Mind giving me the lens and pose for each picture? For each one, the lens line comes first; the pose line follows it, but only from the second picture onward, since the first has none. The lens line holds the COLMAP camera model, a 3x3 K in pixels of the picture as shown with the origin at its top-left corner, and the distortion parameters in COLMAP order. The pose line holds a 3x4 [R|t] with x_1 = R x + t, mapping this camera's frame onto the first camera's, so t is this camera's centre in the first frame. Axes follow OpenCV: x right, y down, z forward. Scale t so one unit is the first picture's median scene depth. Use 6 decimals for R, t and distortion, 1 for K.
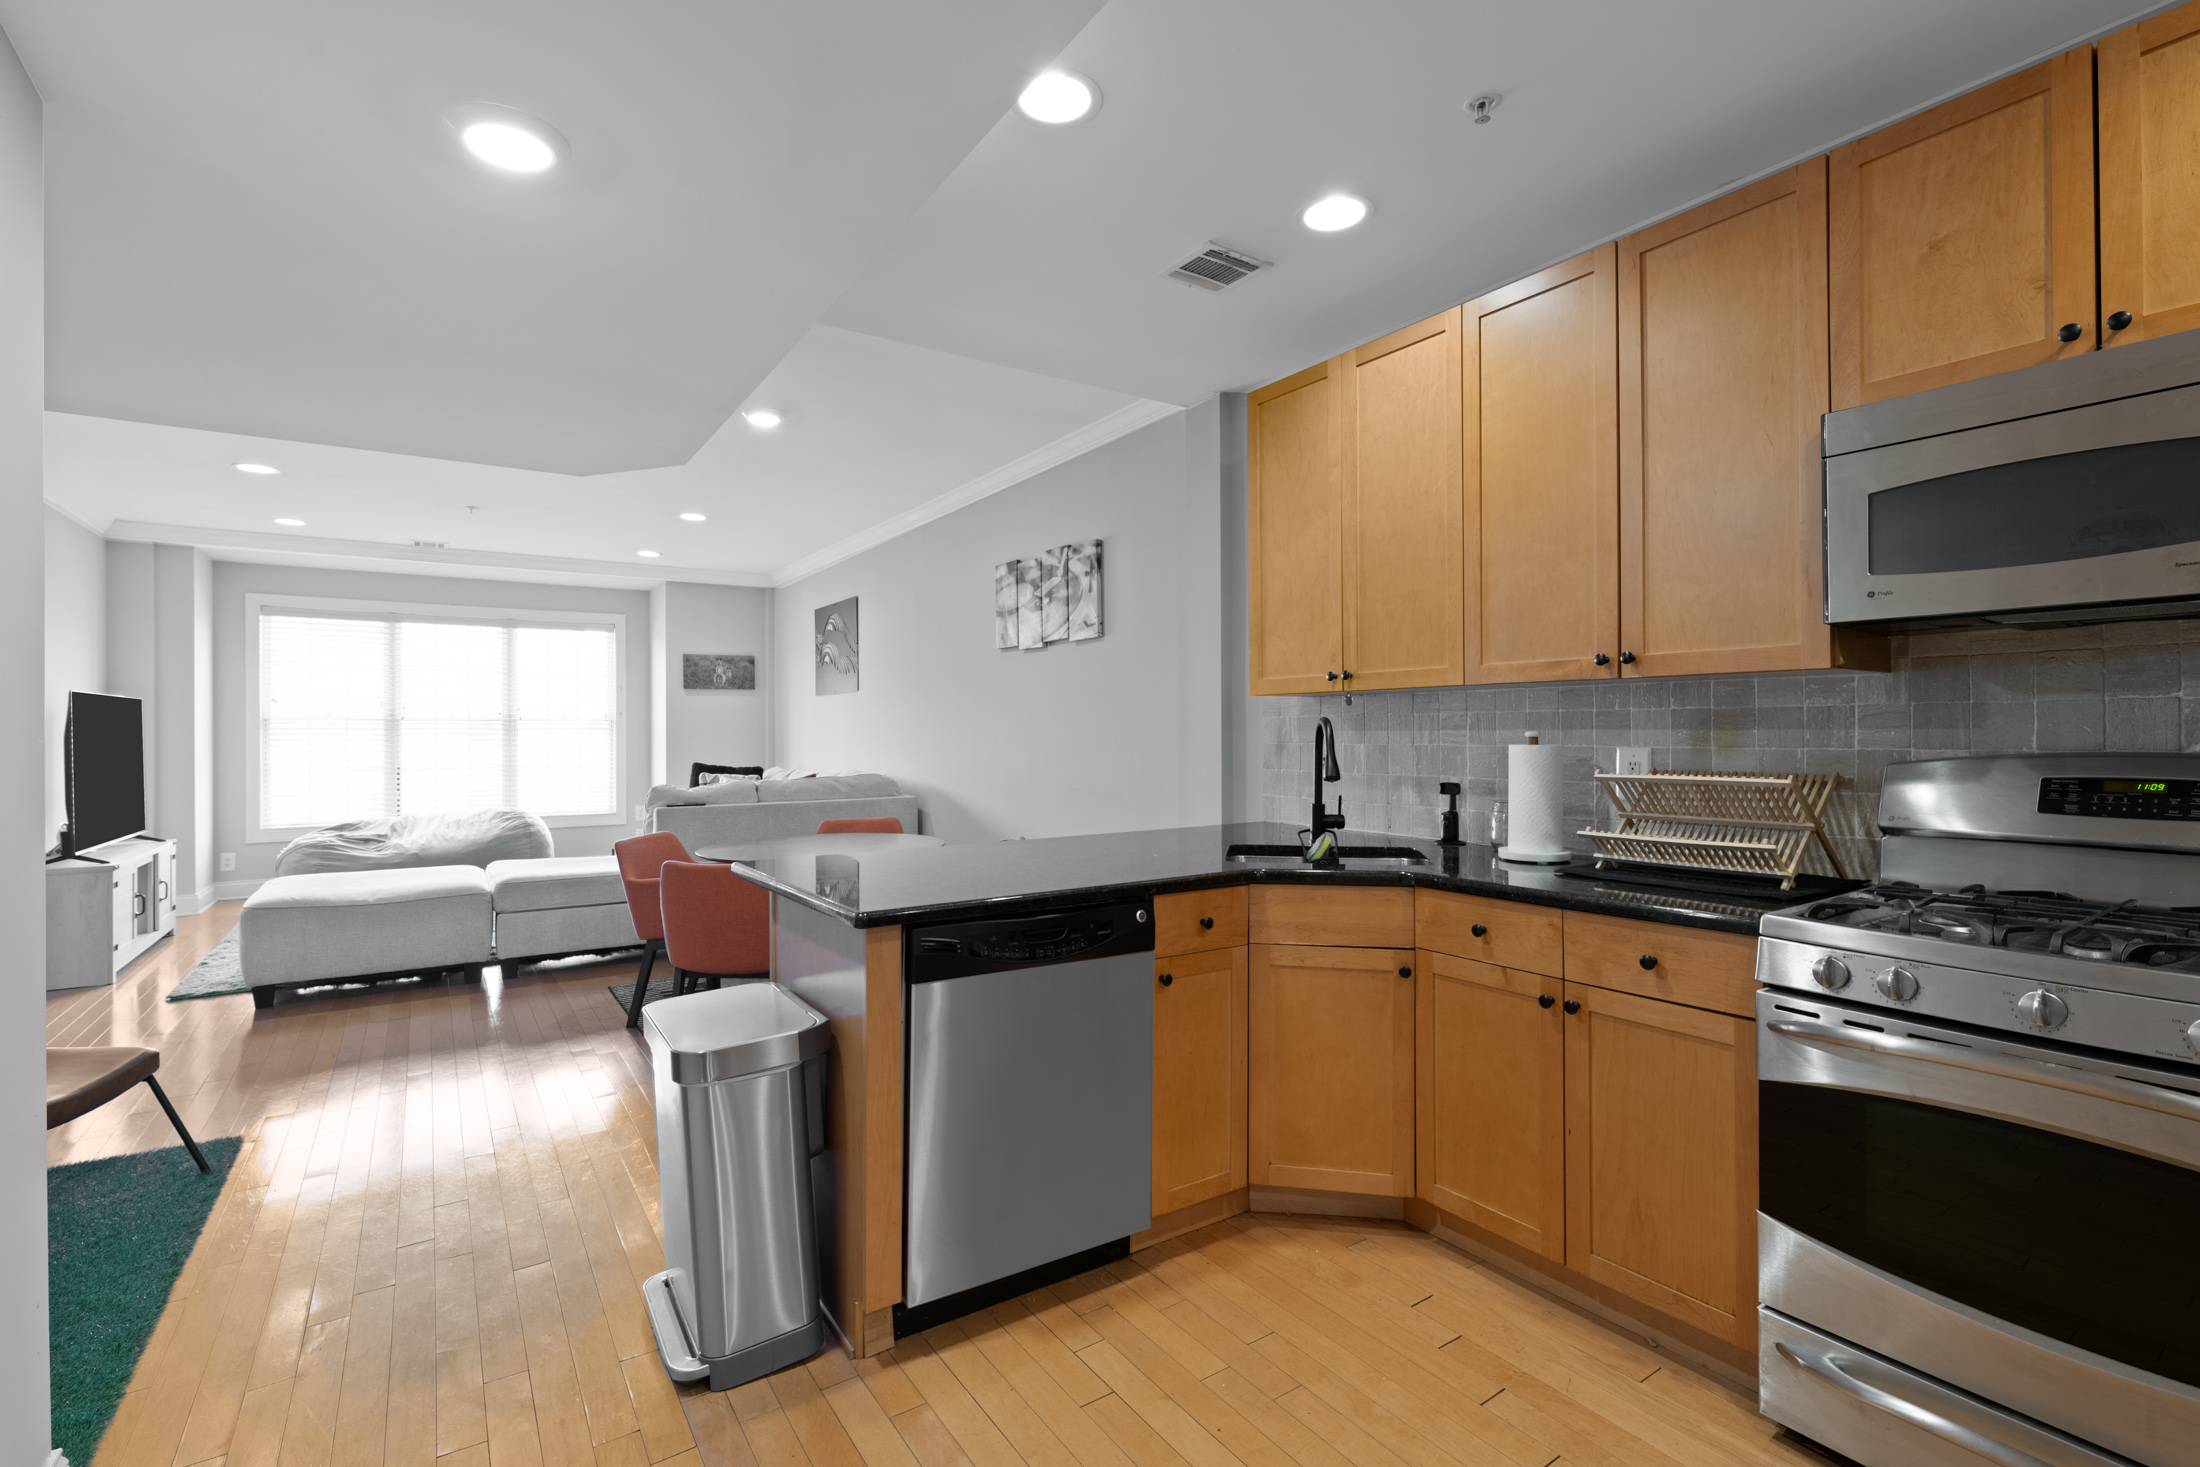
lens RADIAL K [[979.4, 0, 1091.2], [0, 979.4, 736.2], [0, 0, 1]] dist [-0.002128, -0.003154]
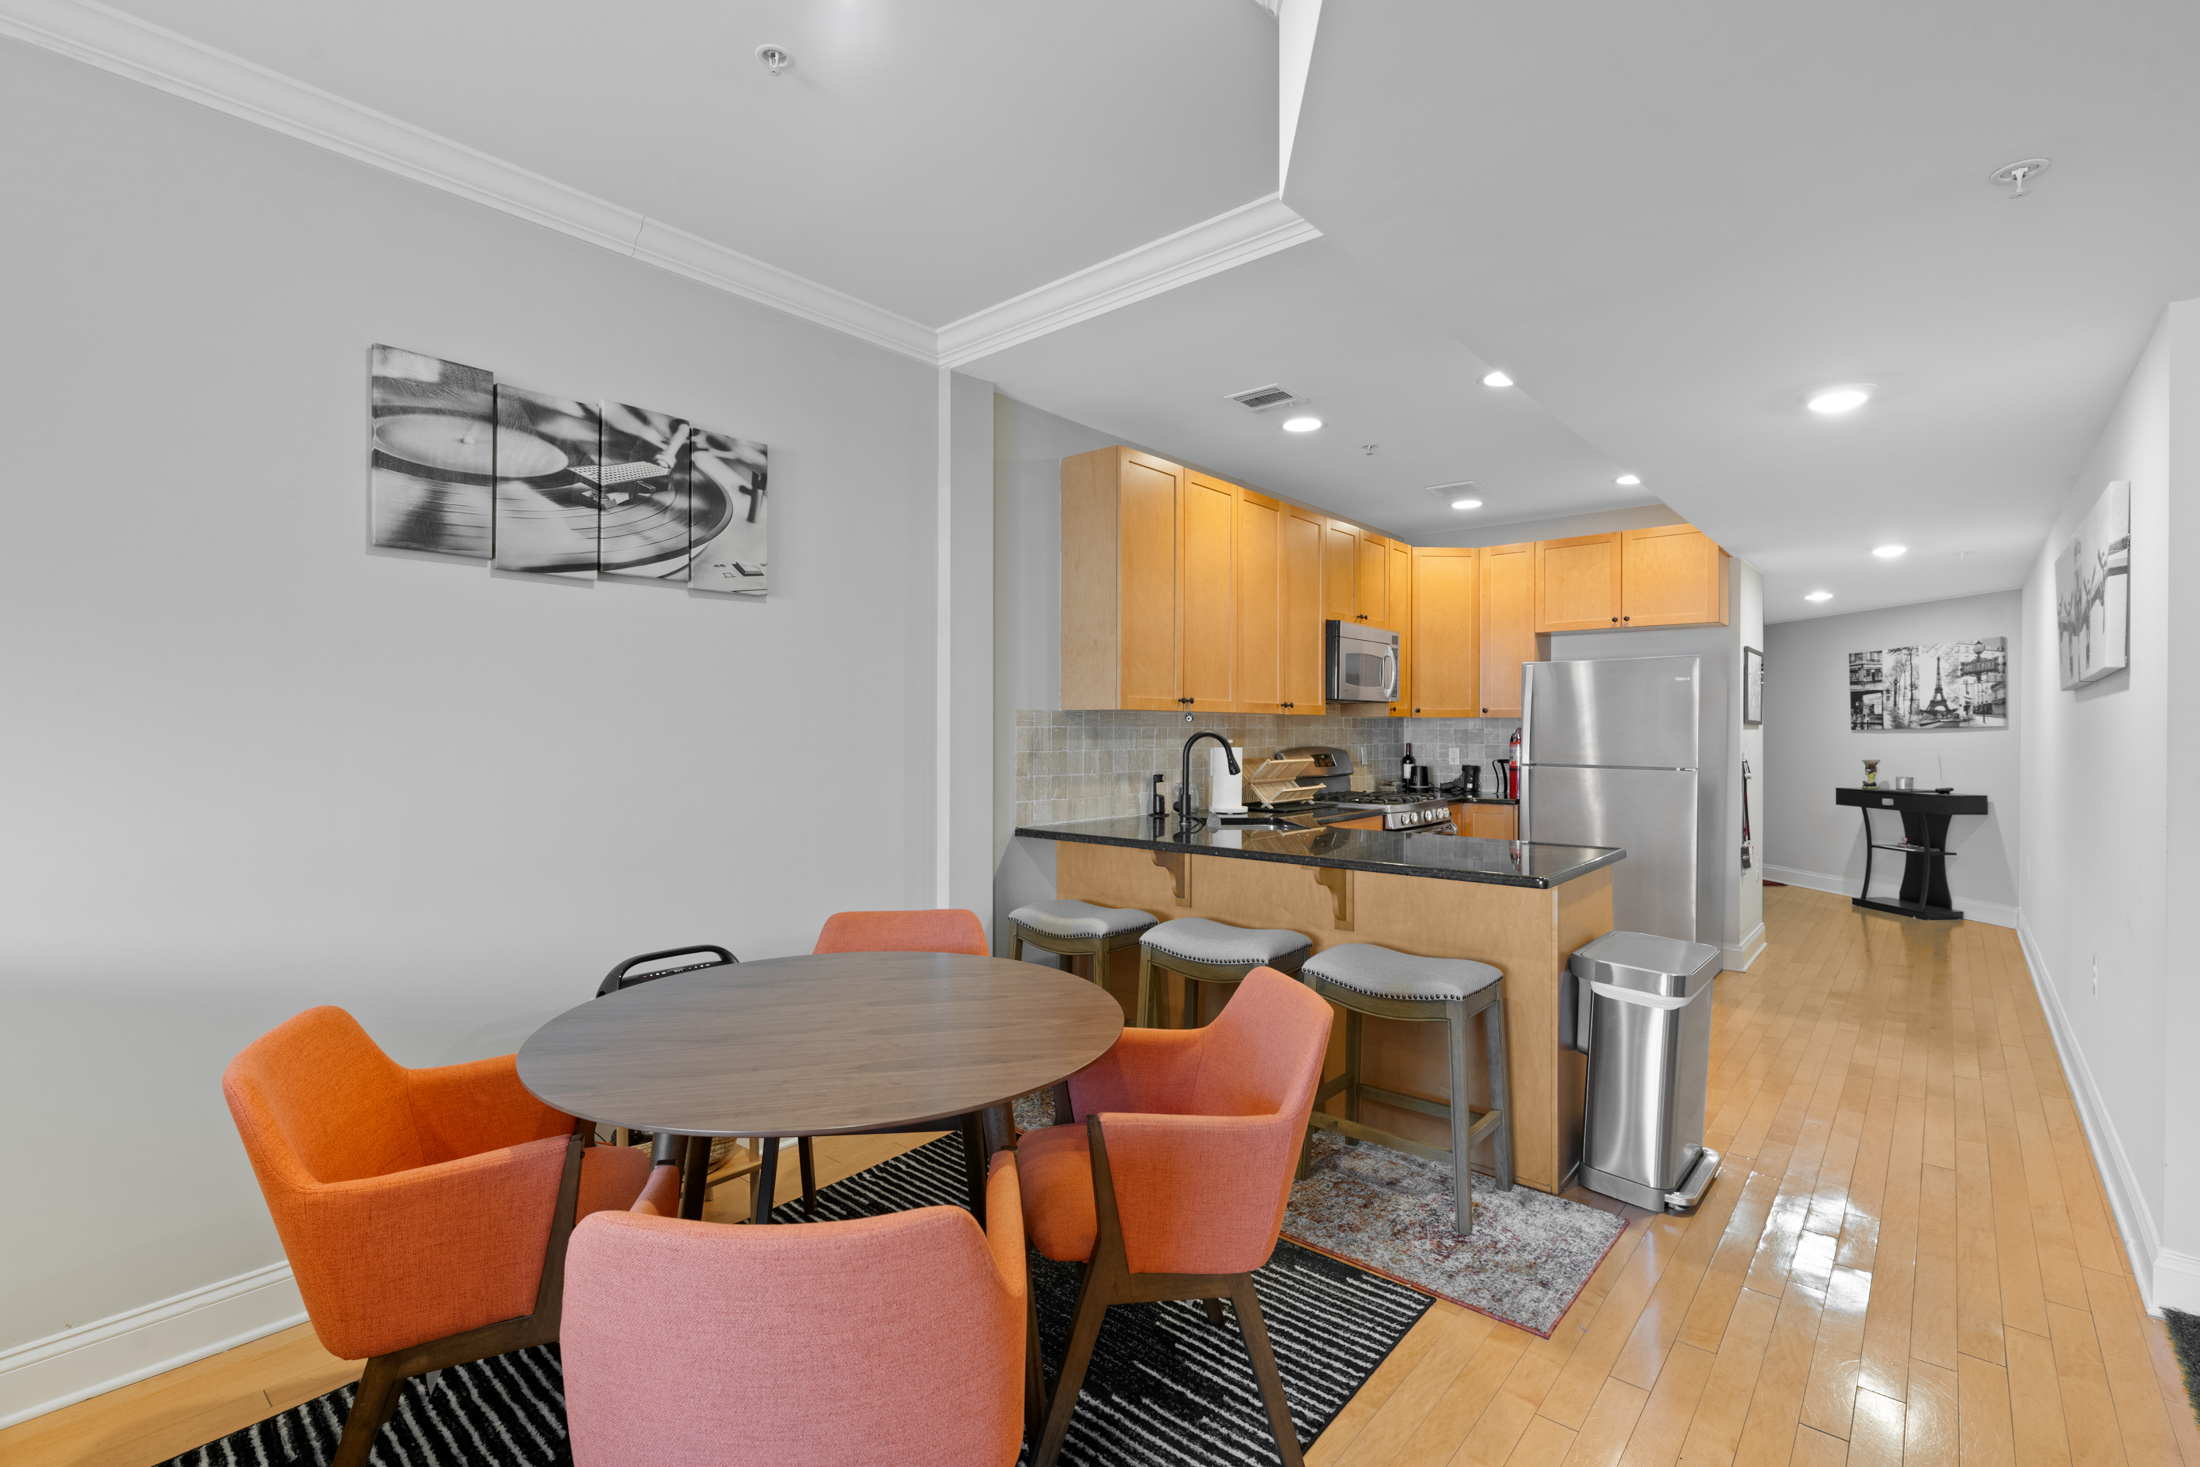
lens RADIAL K [[979.4, 0, 1096.2], [0, 979.4, 730.0], [0, 0, 1]] dist [-0.002128, -0.003154]
pose [[-0.262426, 0.004055, 0.964944, -1.323409], [0.002964, 0.999990, -0.003396, -0.019570], [-0.964947, 0.001968, -0.262436, 1.879590]]
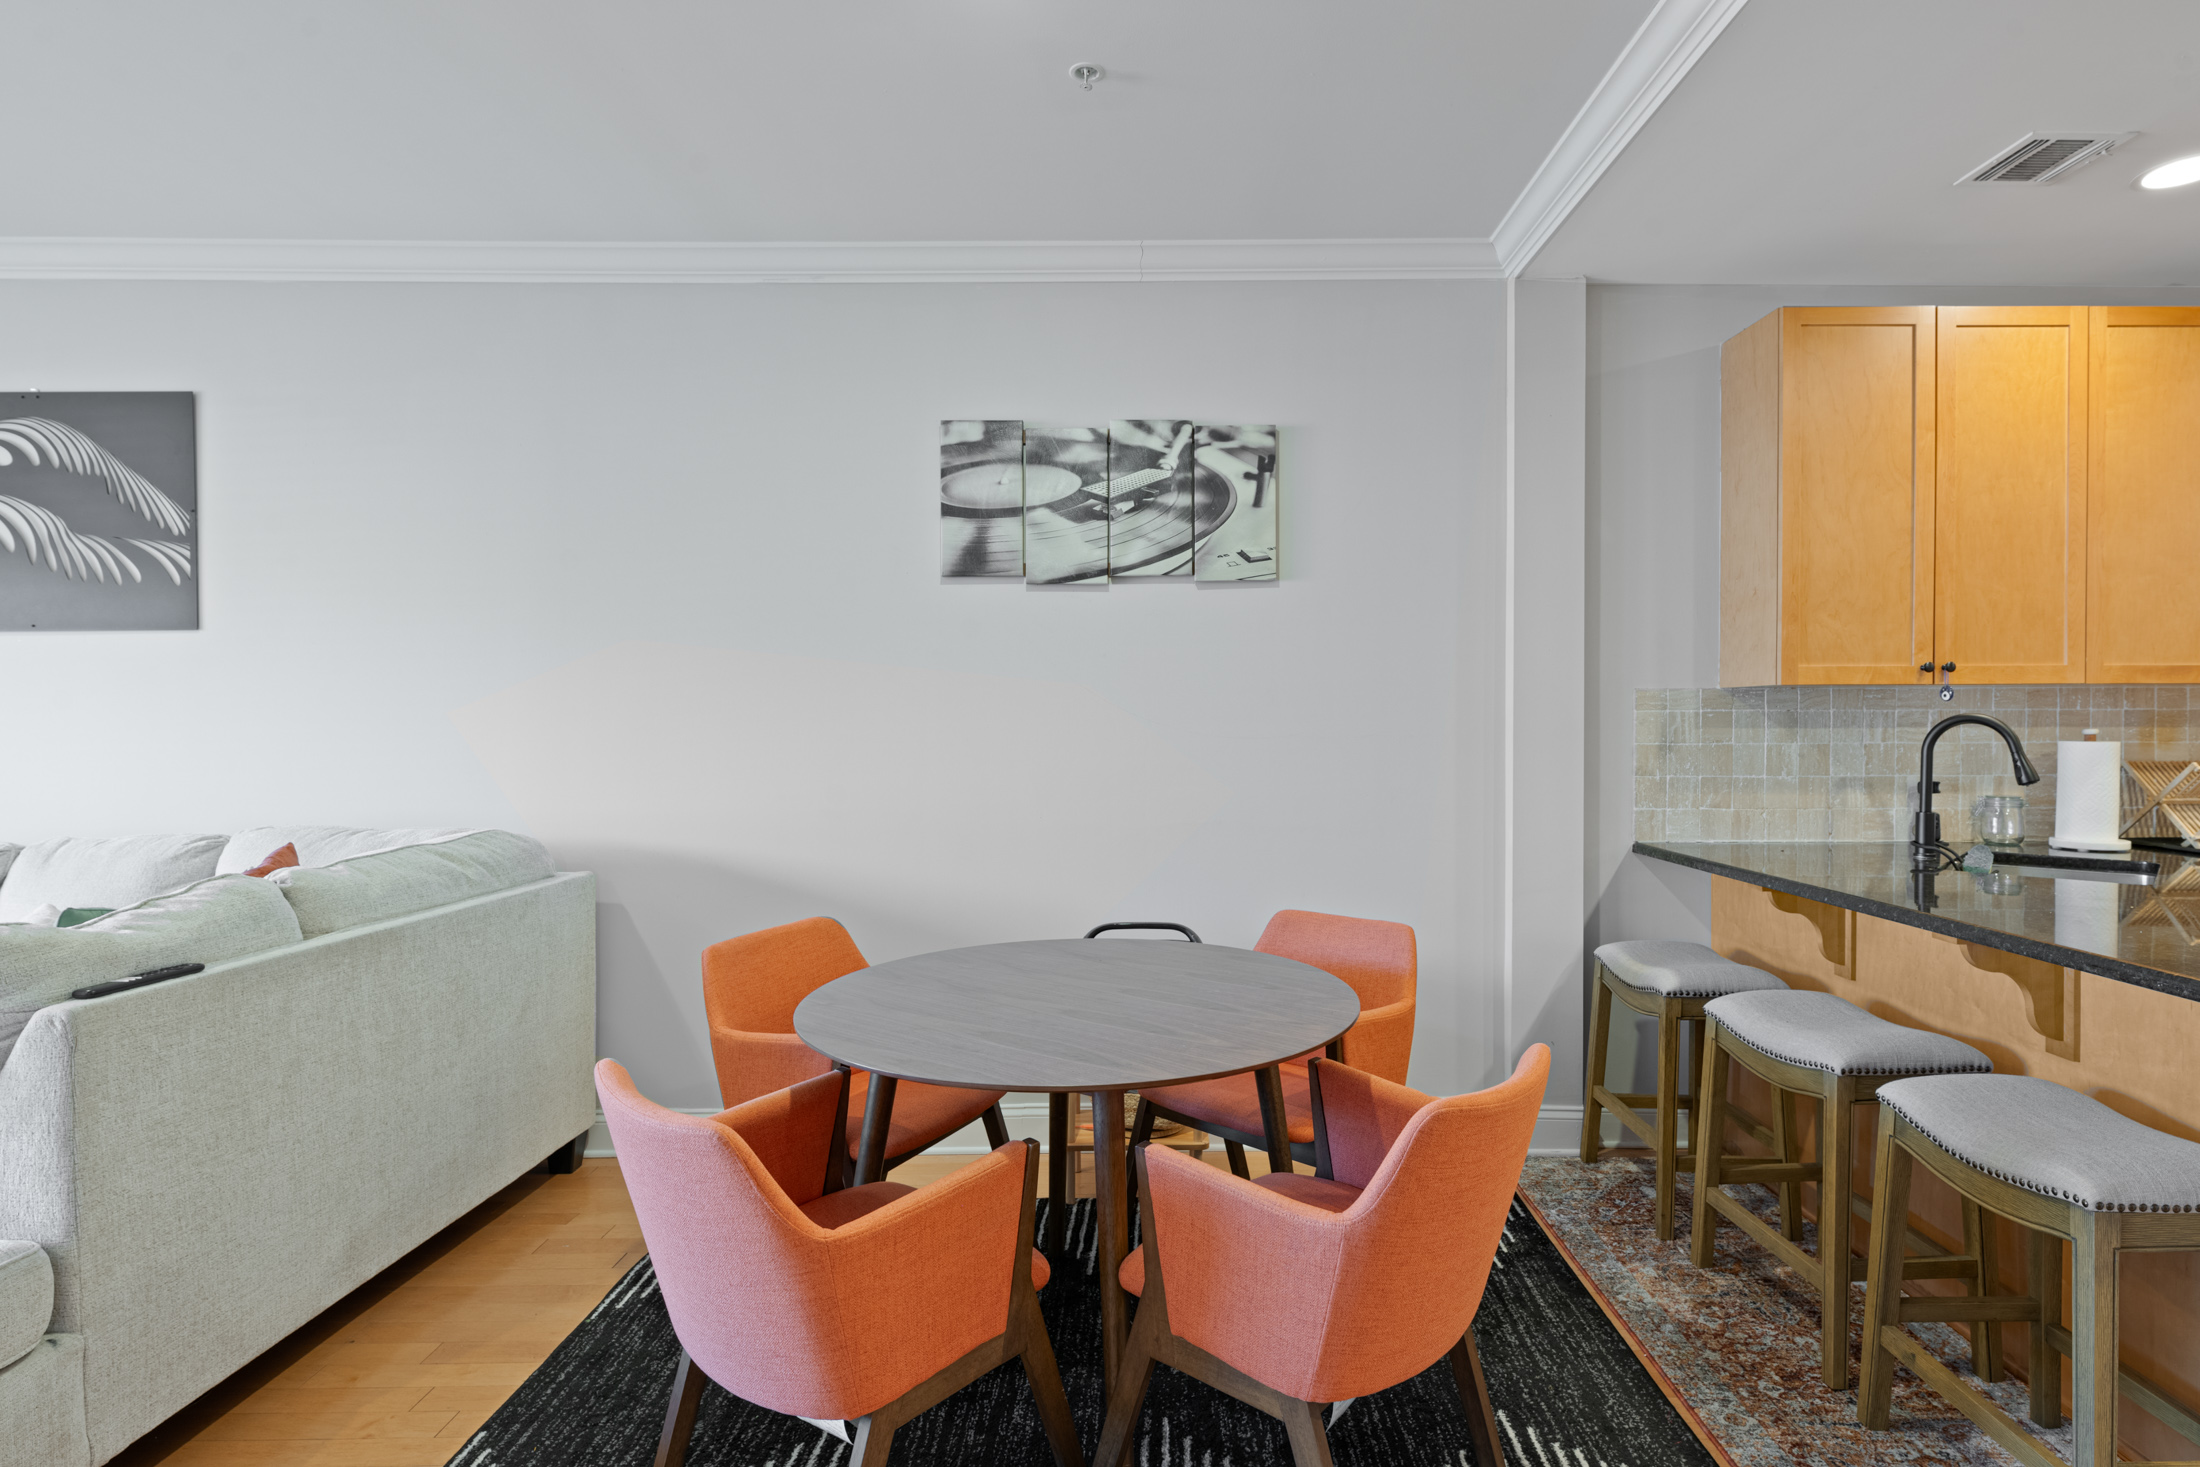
lens RADIAL K [[1094.4, 0, 1144.2], [0, 1094.4, 732.7], [0, 0, 1]] dist [0.003046, -0.001912]
pose [[0.550324, -0.007118, 0.834921, -1.237020], [0.005195, 0.999973, 0.005101, -0.013617], [-0.834935, 0.001530, 0.550347, 1.335352]]
